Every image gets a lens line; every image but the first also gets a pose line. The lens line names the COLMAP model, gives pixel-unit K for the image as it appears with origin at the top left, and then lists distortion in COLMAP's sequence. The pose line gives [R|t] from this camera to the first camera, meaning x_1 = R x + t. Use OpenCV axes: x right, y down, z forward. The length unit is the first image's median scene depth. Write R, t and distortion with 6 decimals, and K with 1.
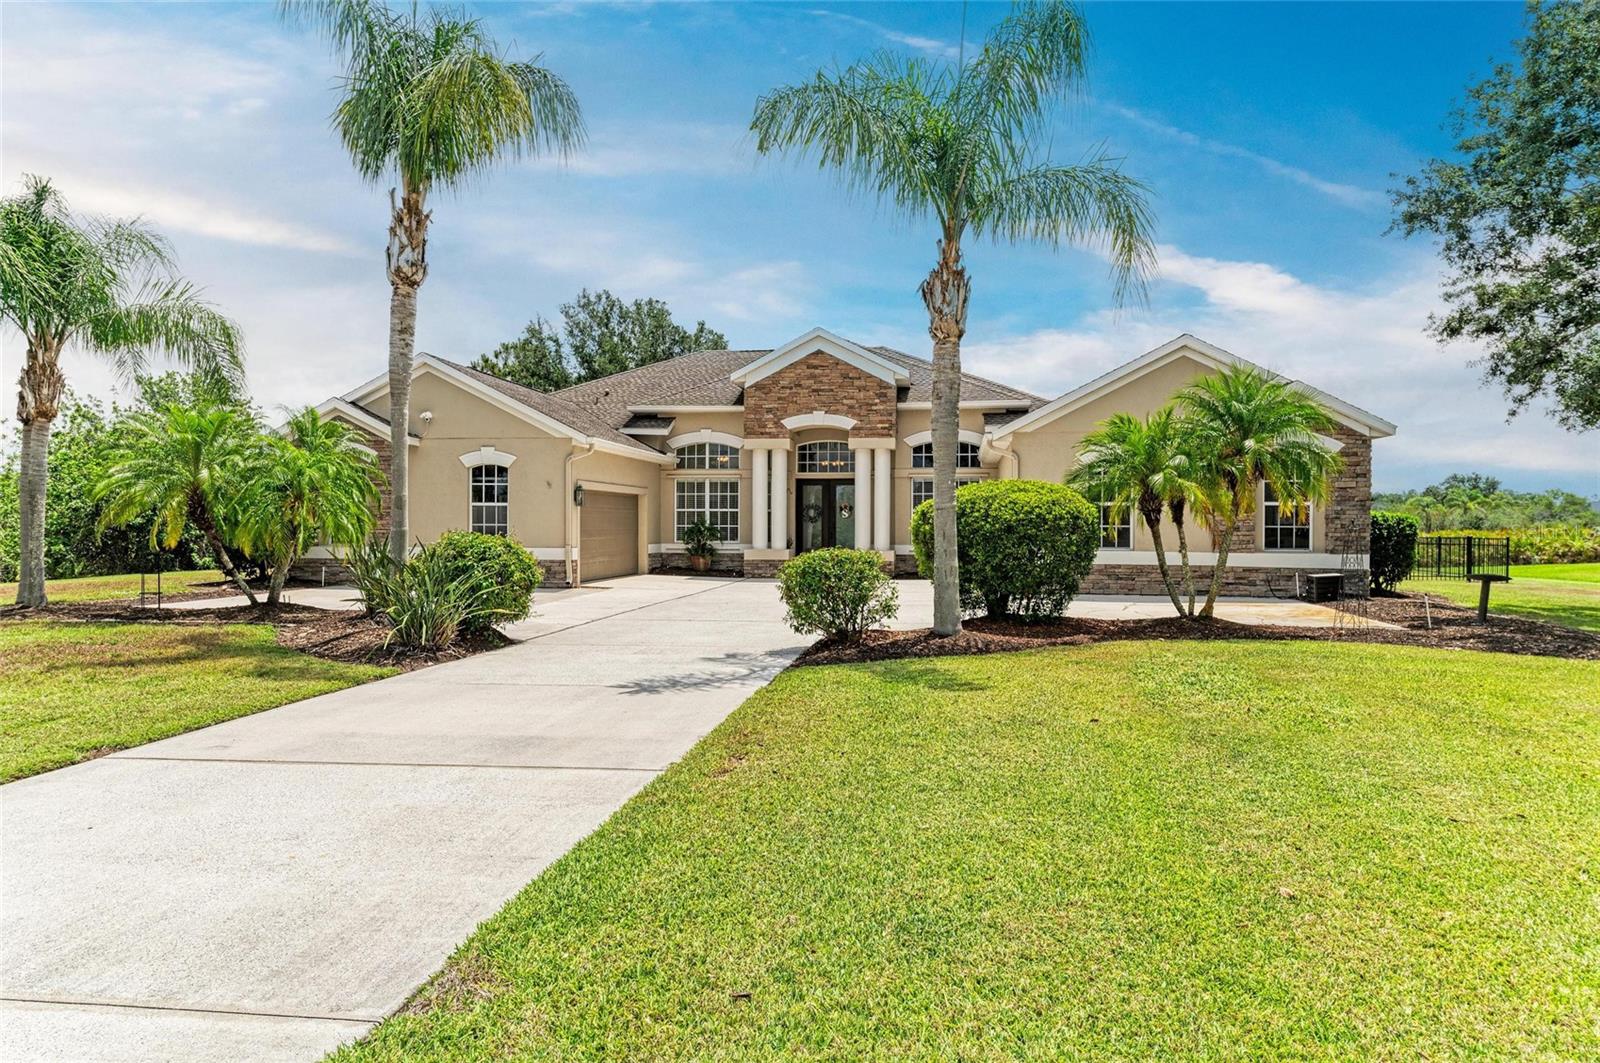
lens RADIAL K [[1025.2, 0, 800.0], [0, 1025.2, 531.5], [0, 0, 1]] dist [0.037976, -0.019330]
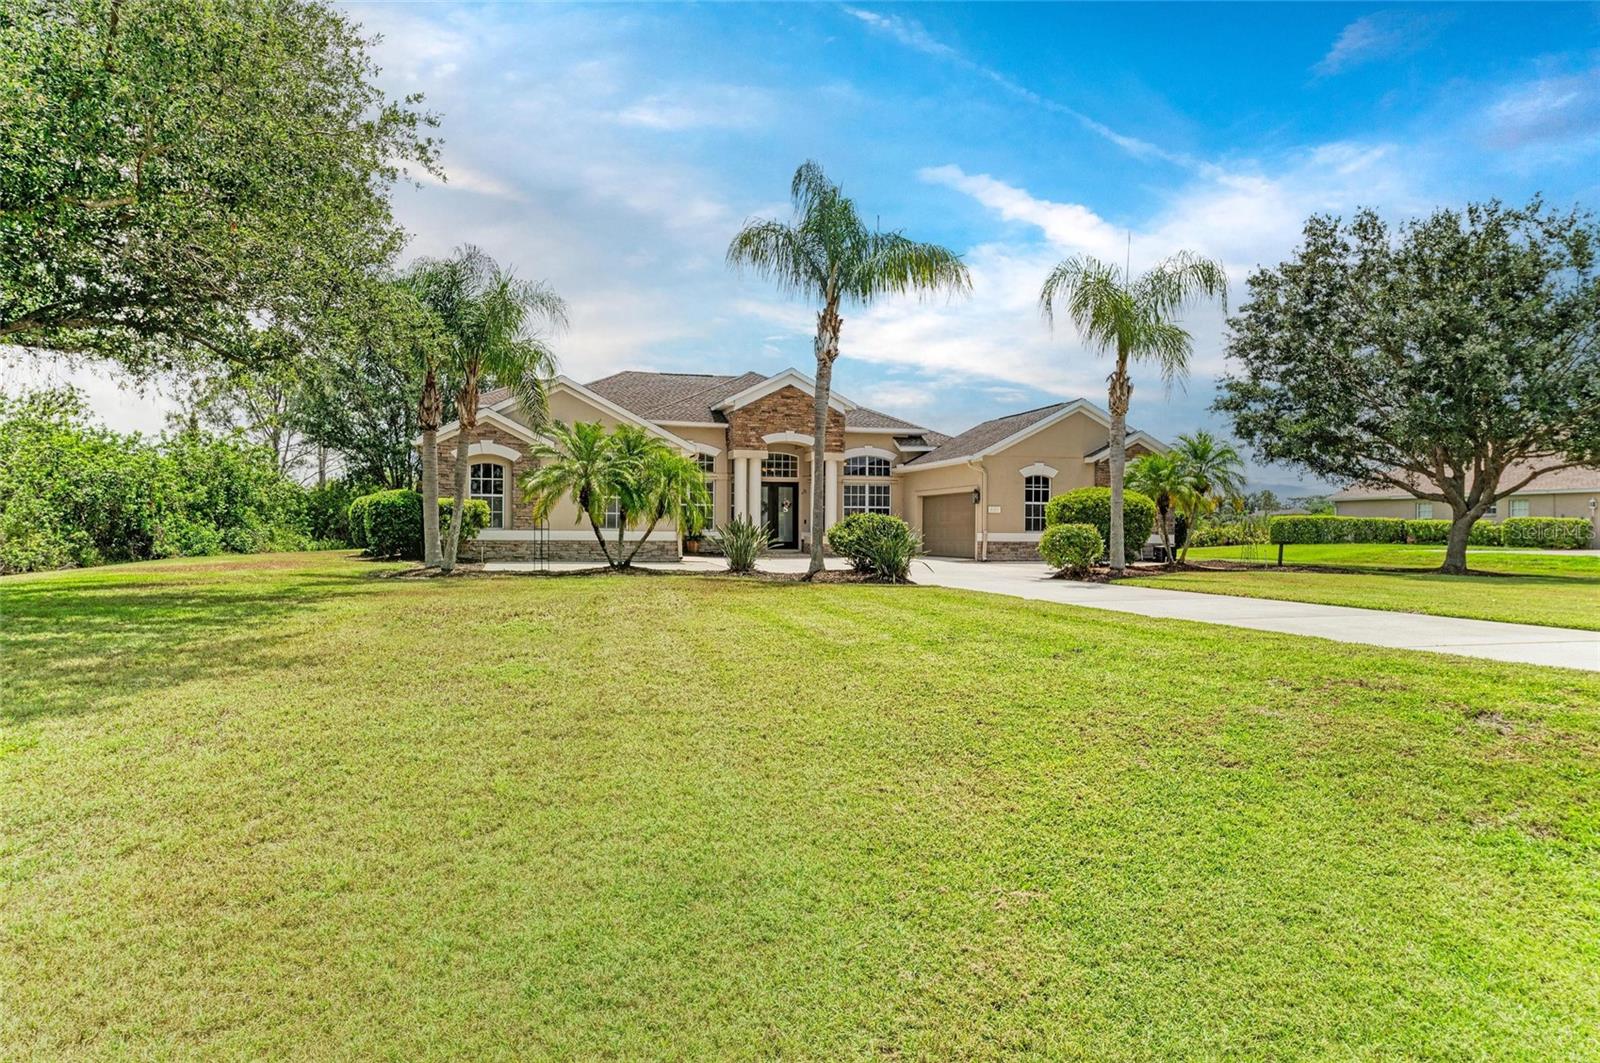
lens RADIAL K [[1025.2, 0, 800.0], [0, 1025.2, 531.5], [0, 0, 1]] dist [0.037976, -0.019330]
pose [[0.914065, 0.002095, 0.405563, -0.505769], [-0.000988, 0.999995, -0.002939, 0.016076], [-0.405568, 0.002286, 0.914062, -0.212855]]
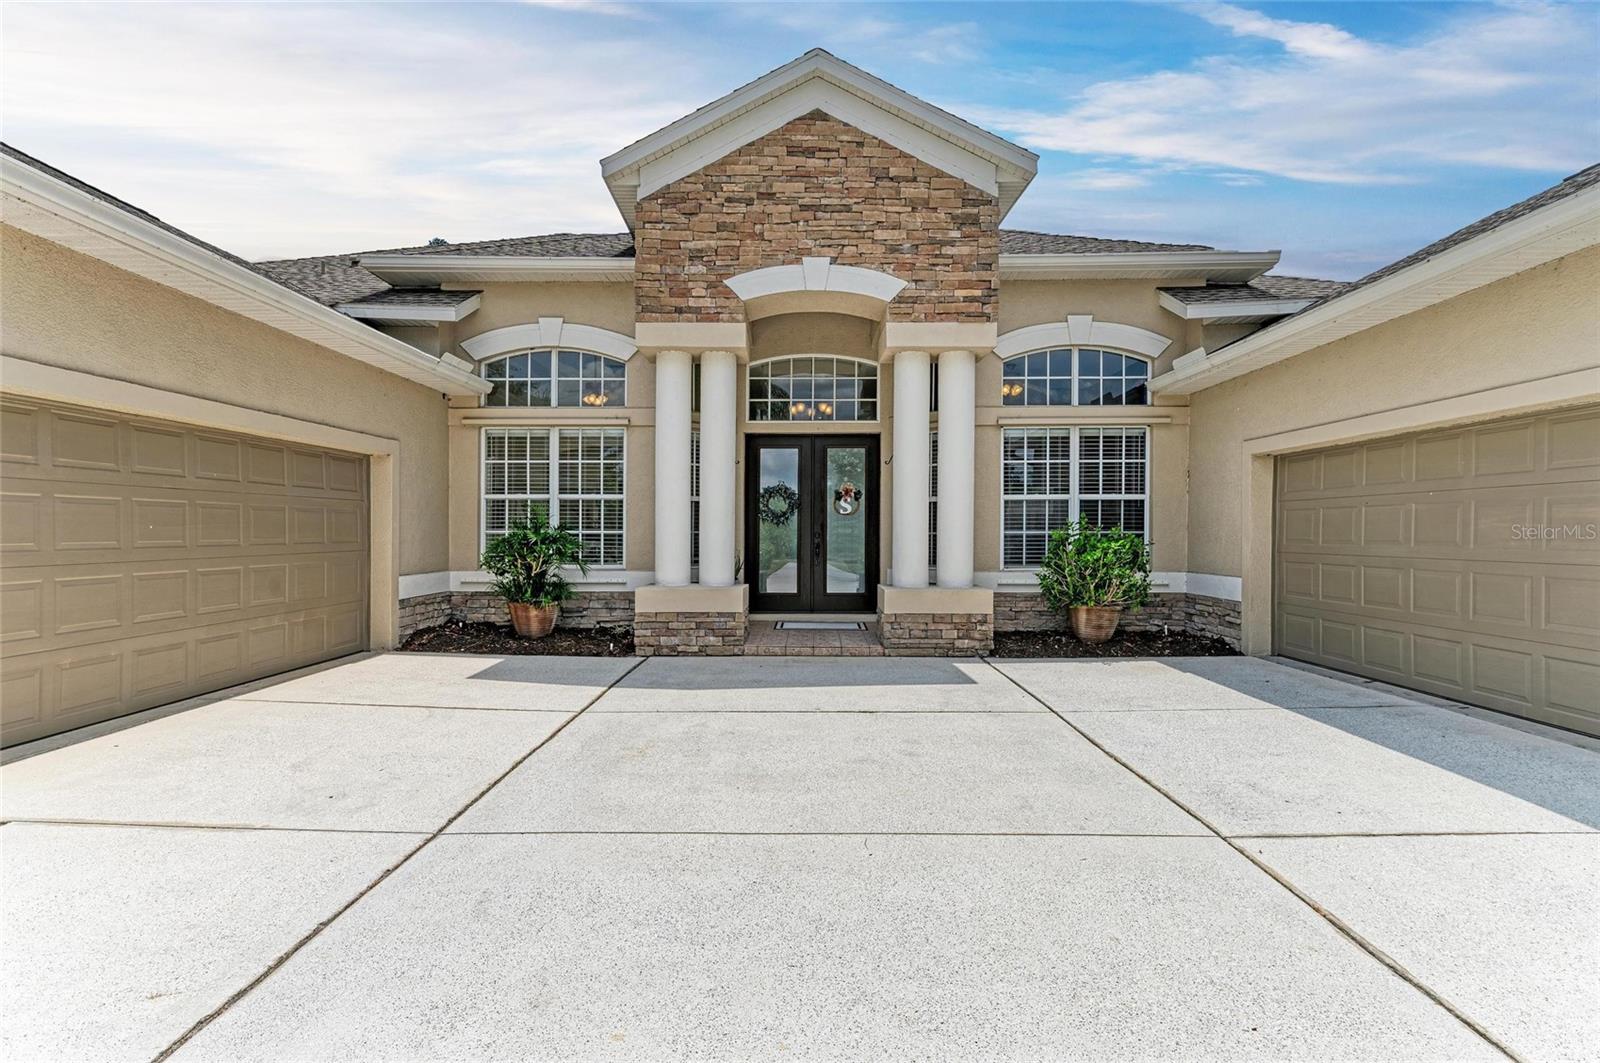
lens RADIAL K [[792.9, 0, 788.2], [0, 792.9, 534.5], [0, 0, 1]] dist [0.001485, 0.000148]
pose [[0.991374, -0.002435, 0.131038, -0.035799], [0.002466, 0.999997, -0.000067, -0.003974], [-0.131037, 0.000390, 0.991377, 0.680133]]
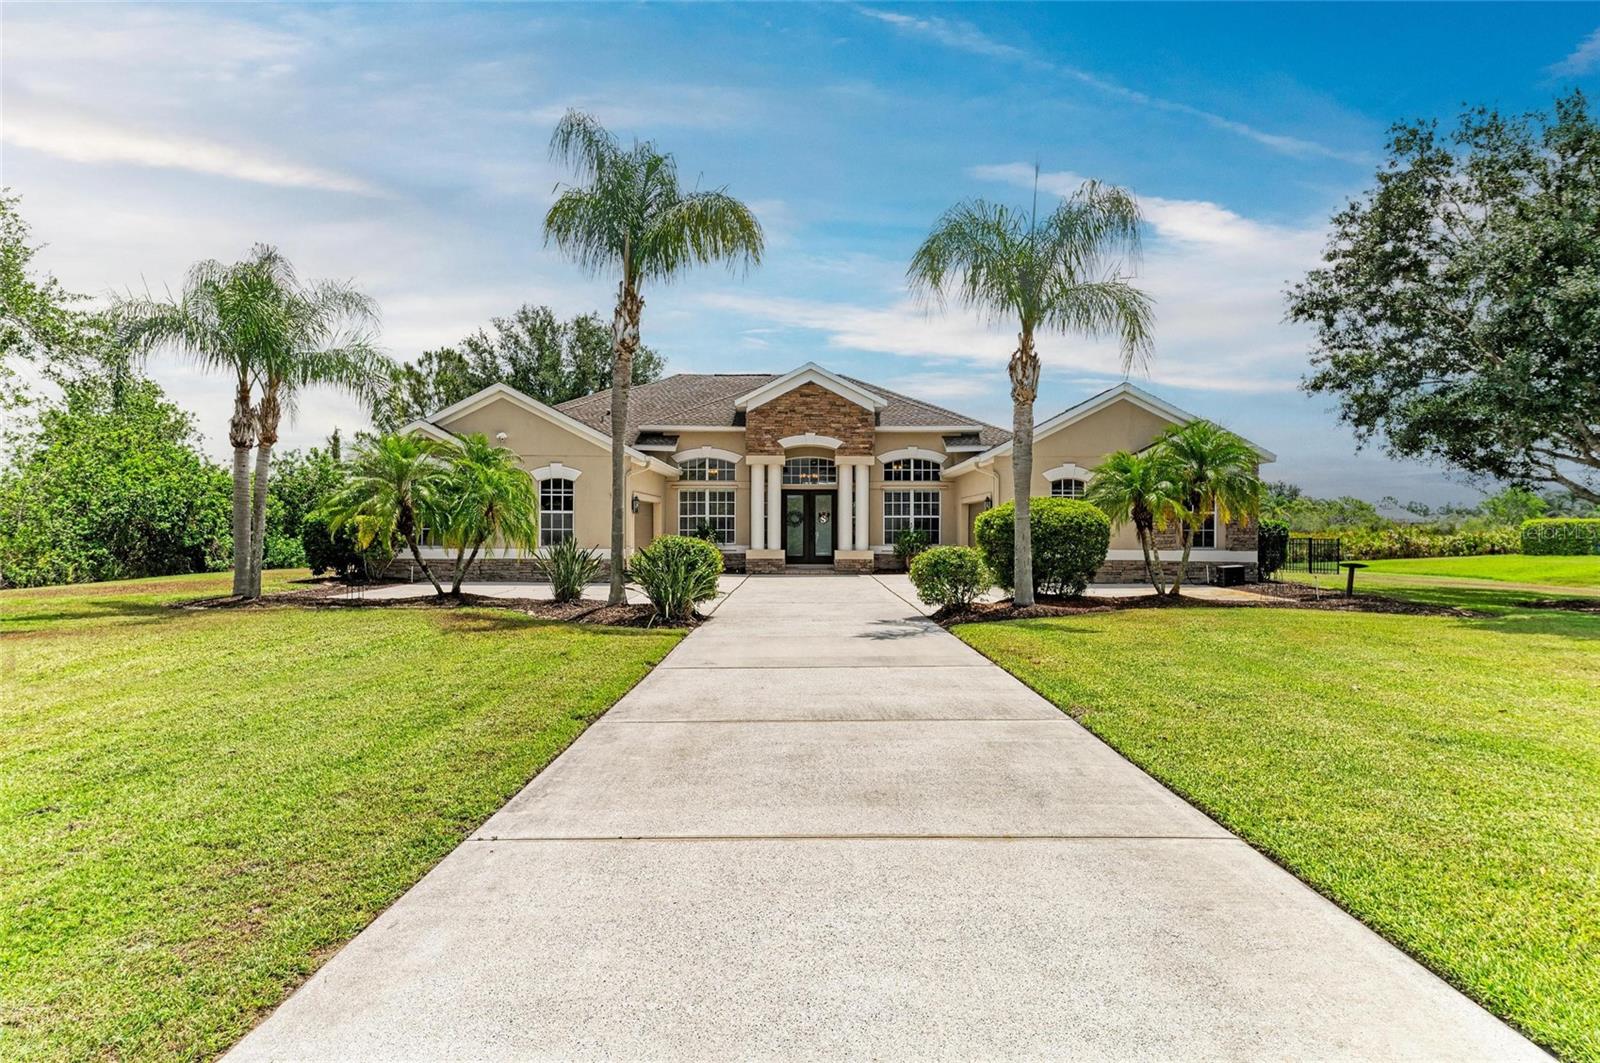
lens RADIAL K [[1025.2, 0, 800.0], [0, 1025.2, 531.5], [0, 0, 1]] dist [0.037976, -0.019330]
pose [[0.989260, -0.001367, 0.146160, -0.166550], [0.001802, 0.999994, -0.002842, -0.000241], [-0.146155, 0.003074, 0.989257, -0.168199]]
